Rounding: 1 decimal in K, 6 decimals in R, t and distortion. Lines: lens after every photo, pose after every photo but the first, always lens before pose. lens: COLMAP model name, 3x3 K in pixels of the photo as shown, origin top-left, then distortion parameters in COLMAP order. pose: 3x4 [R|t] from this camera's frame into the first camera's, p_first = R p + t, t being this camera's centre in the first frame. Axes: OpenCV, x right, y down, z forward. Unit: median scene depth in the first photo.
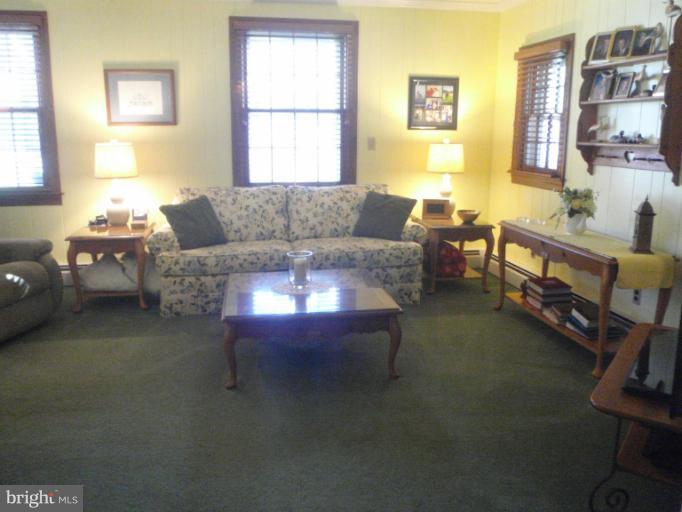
lens RADIAL K [[592.1, 0, 340.7], [0, 592.1, 253.3], [0, 0, 1]] dist [-0.020366, 0.002275]
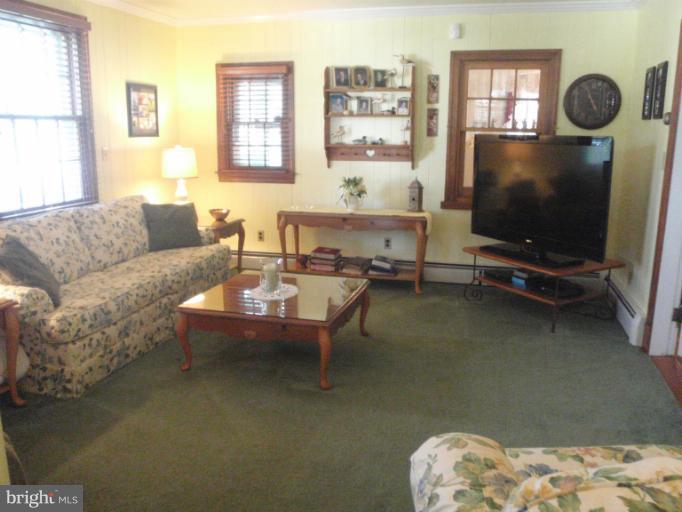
lens RADIAL K [[592.1, 0, 341.3], [0, 592.1, 256.9], [0, 0, 1]] dist [-0.020366, 0.002275]
pose [[0.429593, -0.197416, 0.881179, -0.682607], [0.189107, 0.973841, 0.125982, -0.082803], [-0.883000, 0.112516, 0.455688, 0.306729]]
